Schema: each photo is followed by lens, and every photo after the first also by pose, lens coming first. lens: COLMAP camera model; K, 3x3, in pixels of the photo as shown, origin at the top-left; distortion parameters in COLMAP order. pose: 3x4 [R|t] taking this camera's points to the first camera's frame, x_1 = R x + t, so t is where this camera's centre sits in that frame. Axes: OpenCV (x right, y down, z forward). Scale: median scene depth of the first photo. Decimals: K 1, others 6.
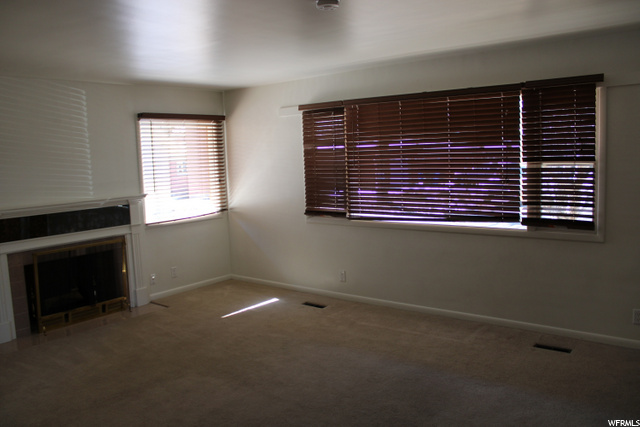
lens RADIAL K [[531.8, 0, 320.0], [0, 531.8, 213.5], [0, 0, 1]] dist [-0.165952, 0.148929]
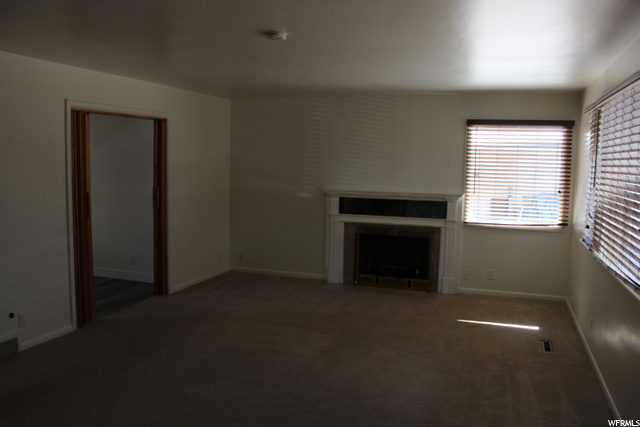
lens RADIAL K [[531.8, 0, 320.0], [0, 531.8, 213.5], [0, 0, 1]] dist [-0.165952, 0.148929]
pose [[0.327729, 0.138534, -0.934560, 0.608618], [-0.137041, 0.985700, 0.098057, -0.065806], [0.934780, 0.095937, 0.342027, 0.361077]]
